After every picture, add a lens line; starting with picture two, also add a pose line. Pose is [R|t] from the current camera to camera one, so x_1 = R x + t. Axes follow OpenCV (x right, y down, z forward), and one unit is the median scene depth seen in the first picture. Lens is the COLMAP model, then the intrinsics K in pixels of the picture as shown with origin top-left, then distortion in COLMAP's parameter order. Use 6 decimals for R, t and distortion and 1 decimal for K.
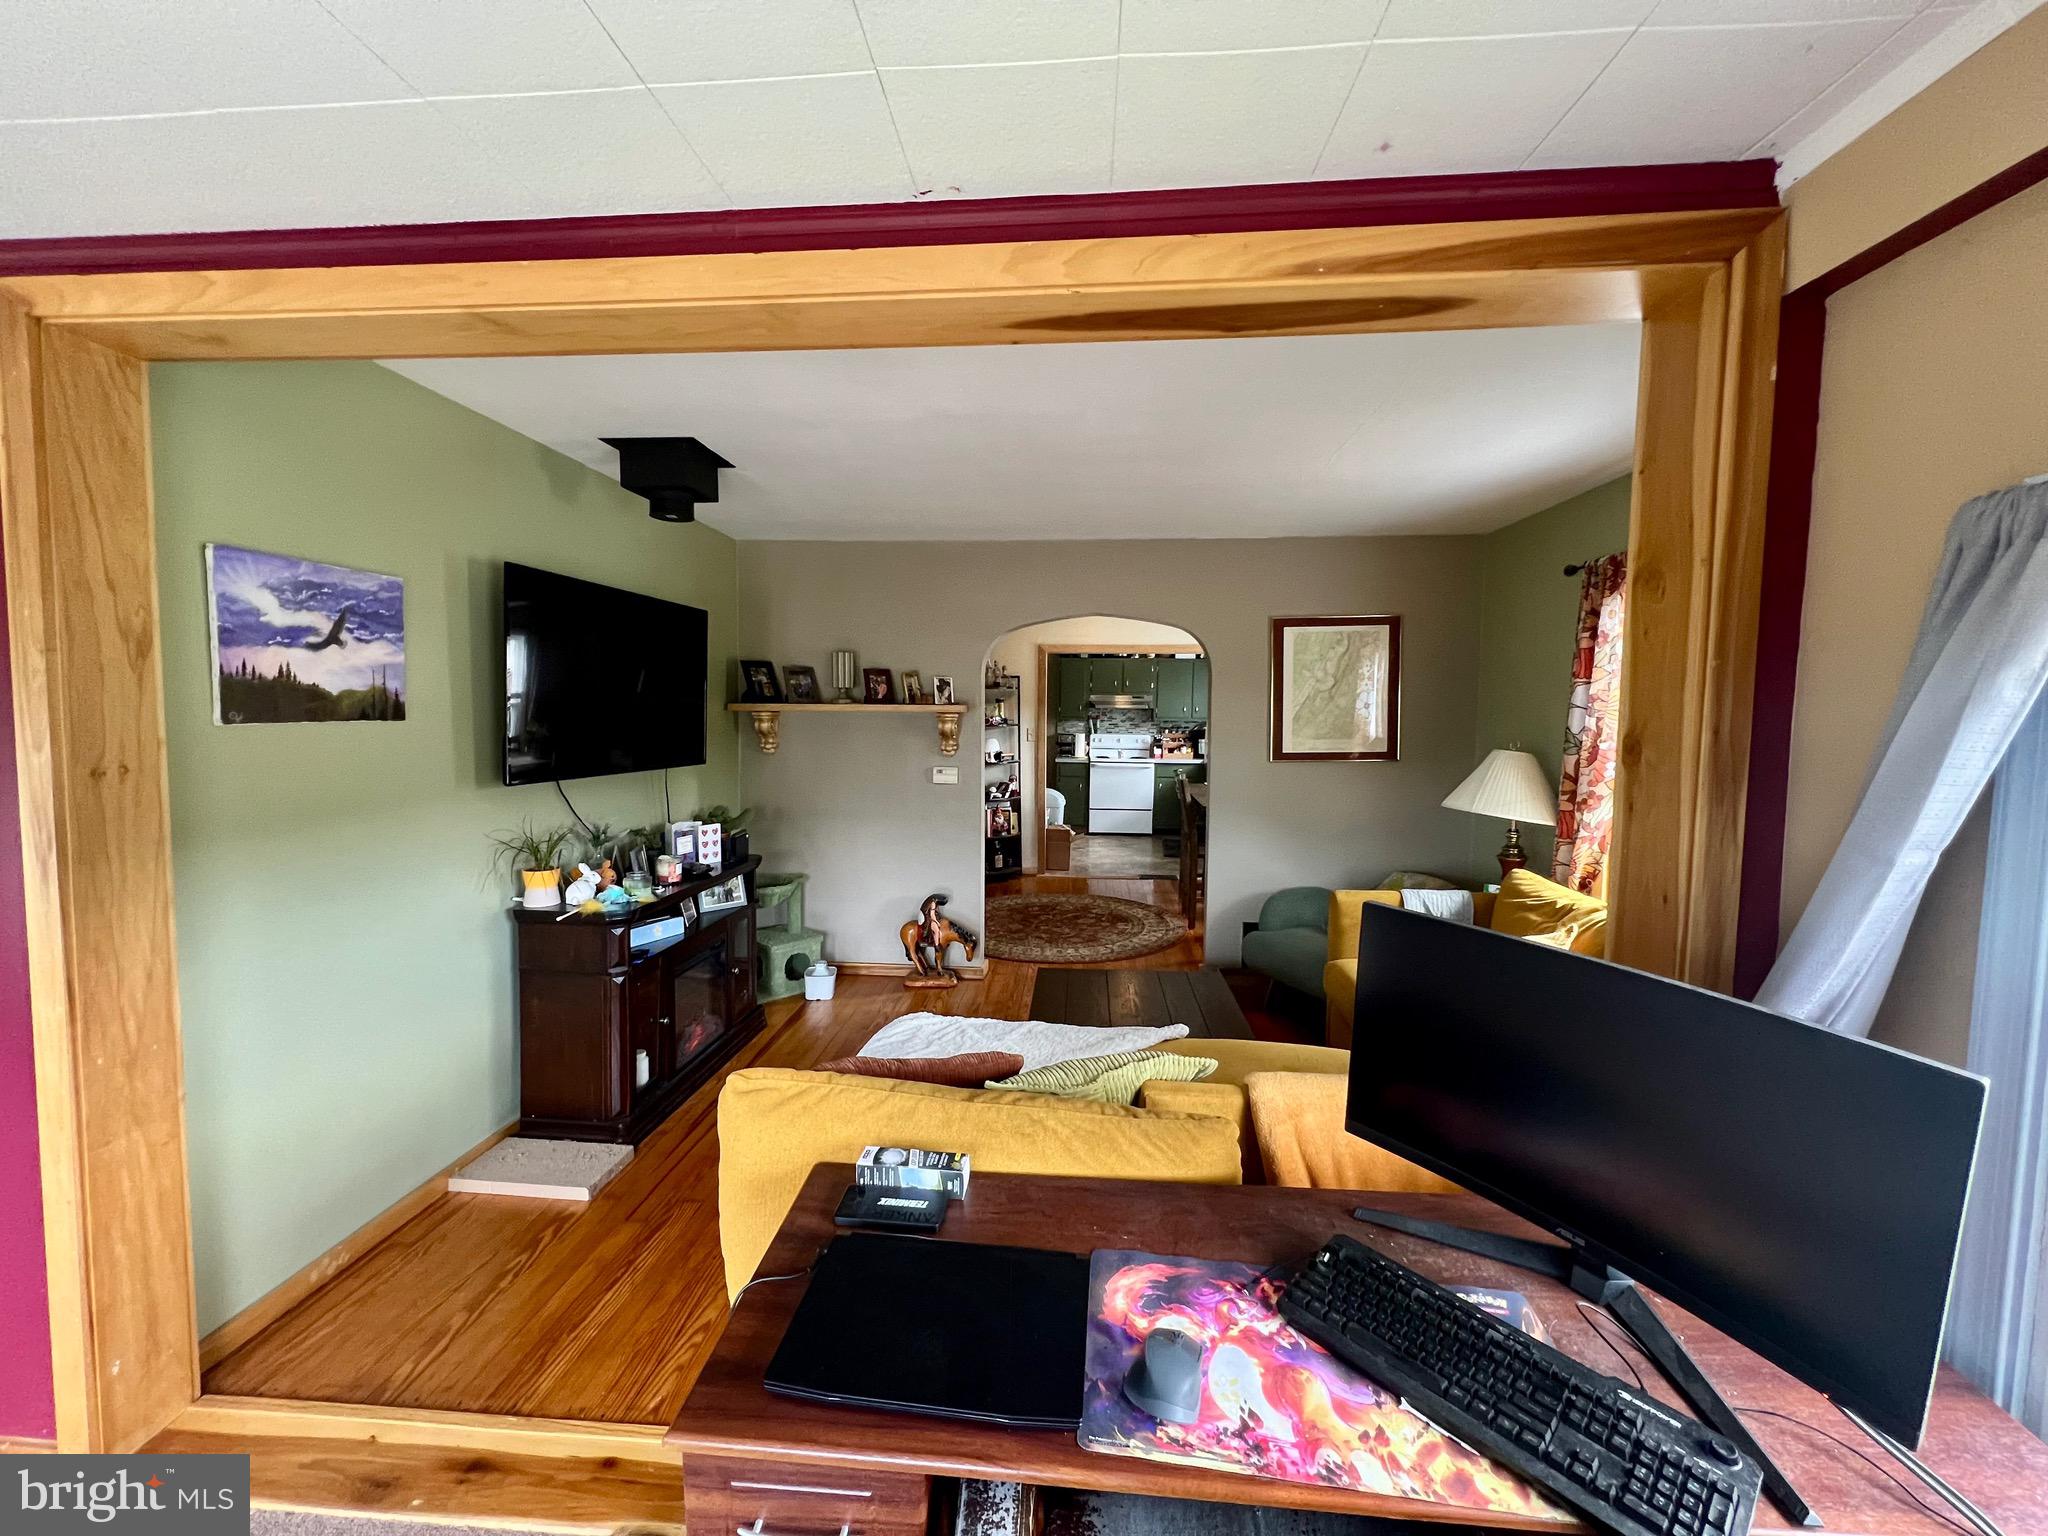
lens RADIAL K [[816.6, 0, 1023.3], [0, 816.6, 765.0], [0, 0, 1]] dist [0.000198, -0.000121]
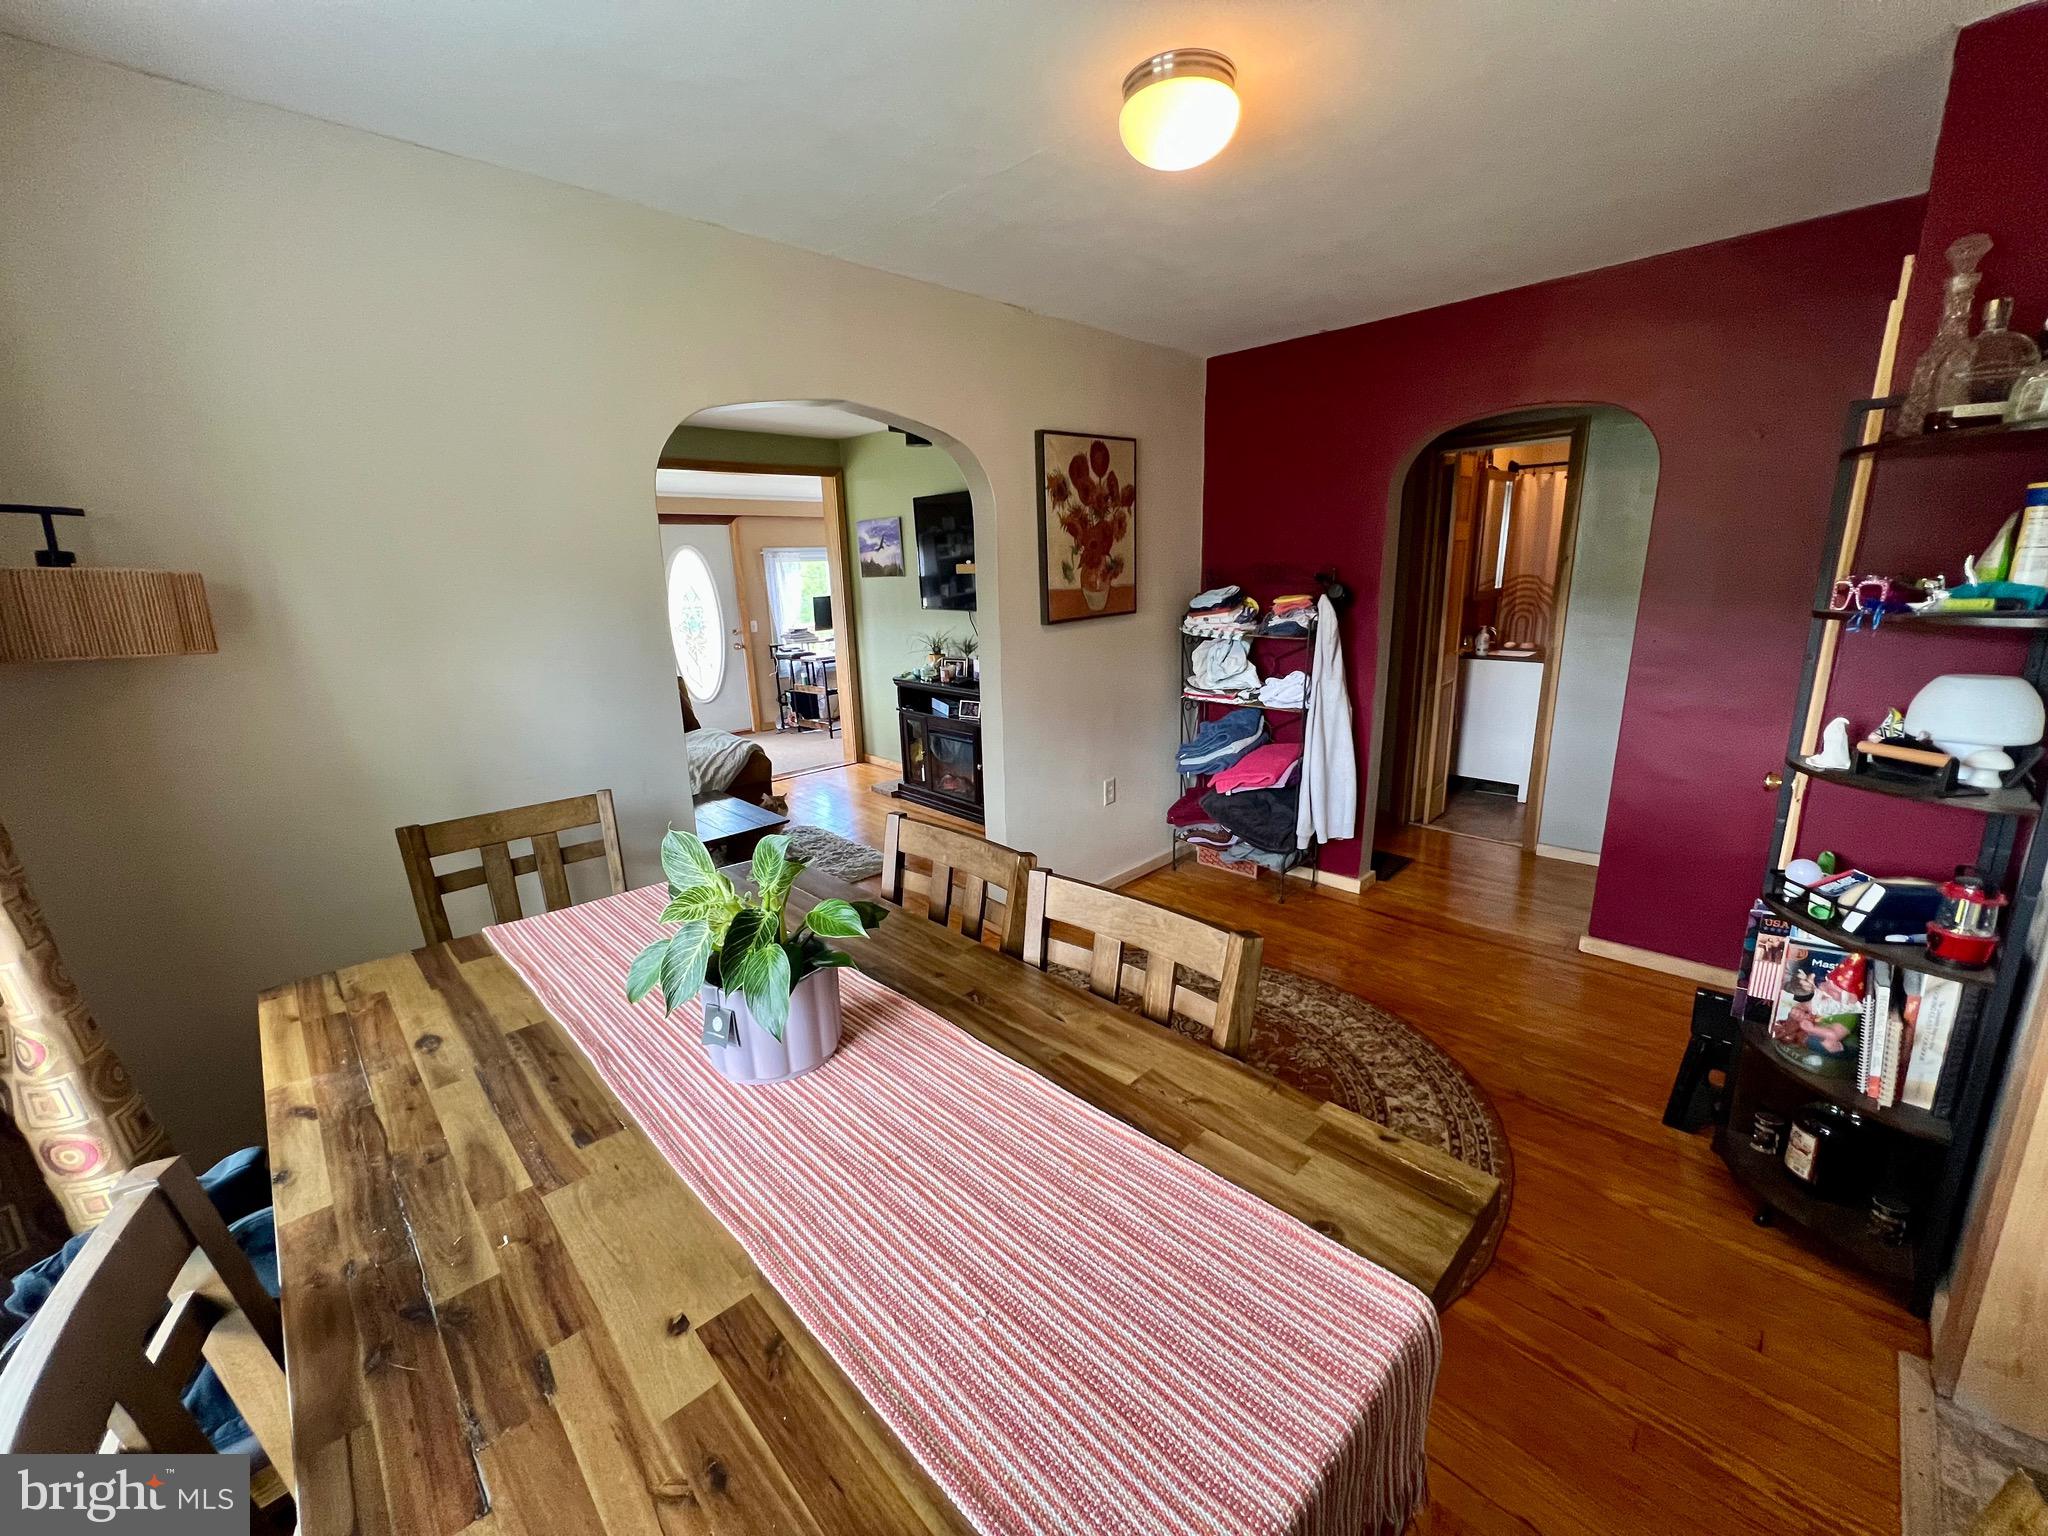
lens RADIAL K [[816.6, 0, 1017.4], [0, 816.6, 756.8], [0, 0, 1]] dist [0.000198, -0.000121]
pose [[-0.659028, 0.185414, -0.728906, 0.789733], [-0.024309, 0.963380, 0.267036, -0.170182], [0.751725, 0.193703, -0.630387, 2.531075]]
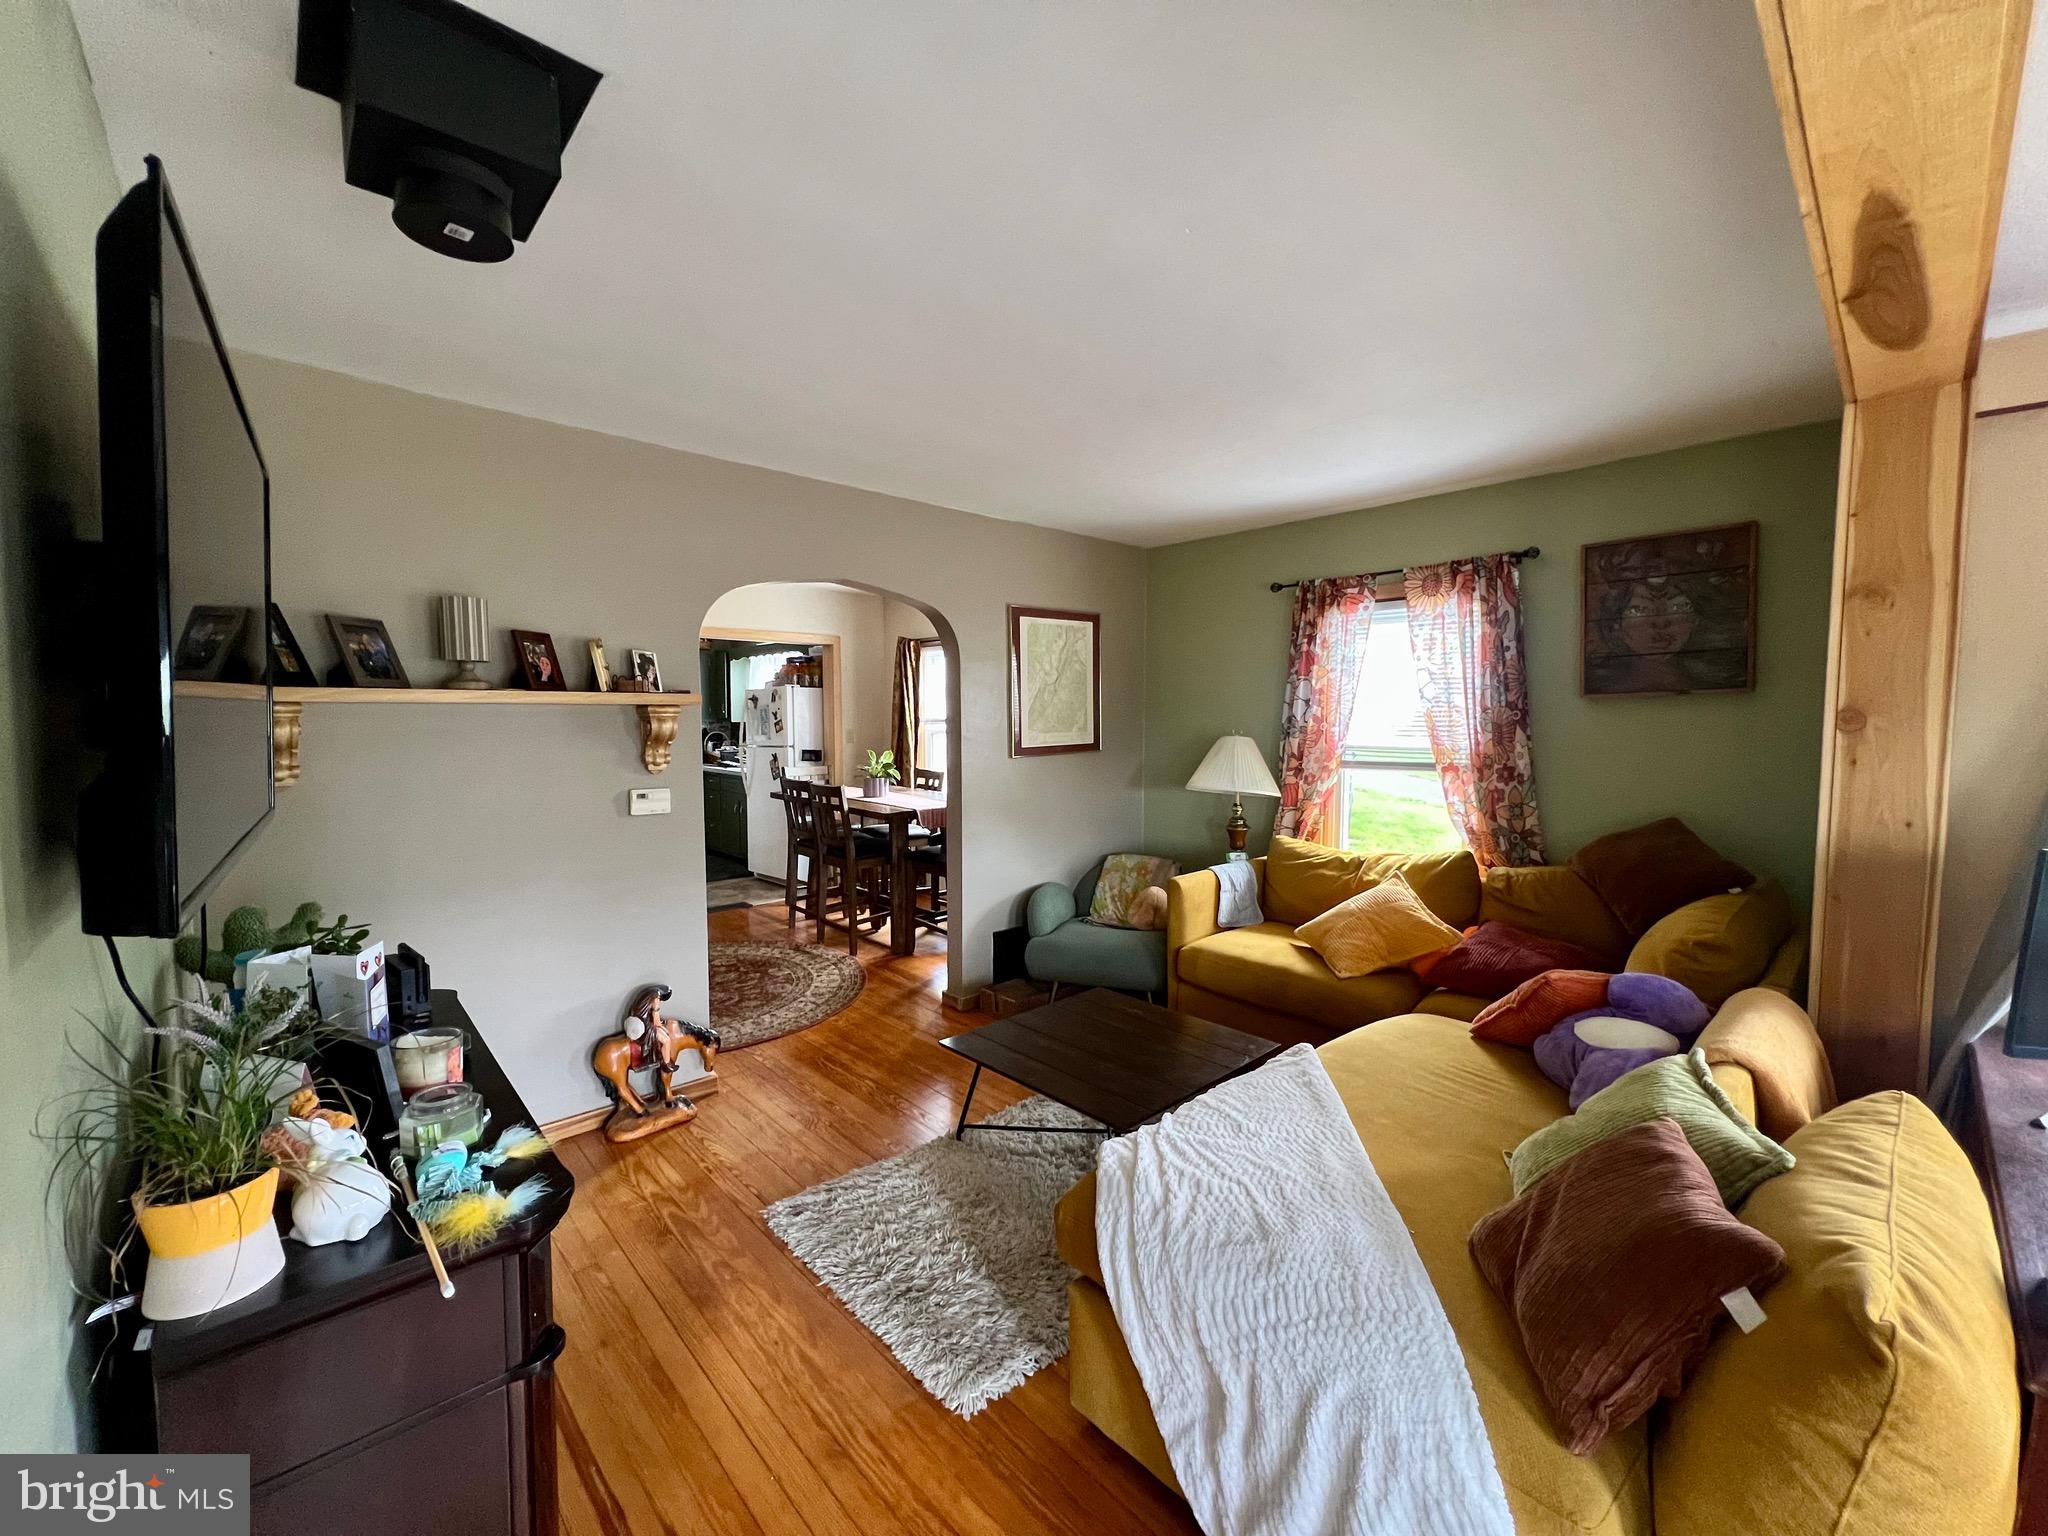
lens RADIAL K [[816.6, 0, 1020.1], [0, 816.6, 765.9], [0, 0, 1]] dist [0.000198, -0.000121]
pose [[0.684490, -0.052916, 0.727099, -0.619111], [0.054518, 0.998285, 0.021329, -0.023636], [-0.726981, 0.025041, 0.686201, 0.565863]]
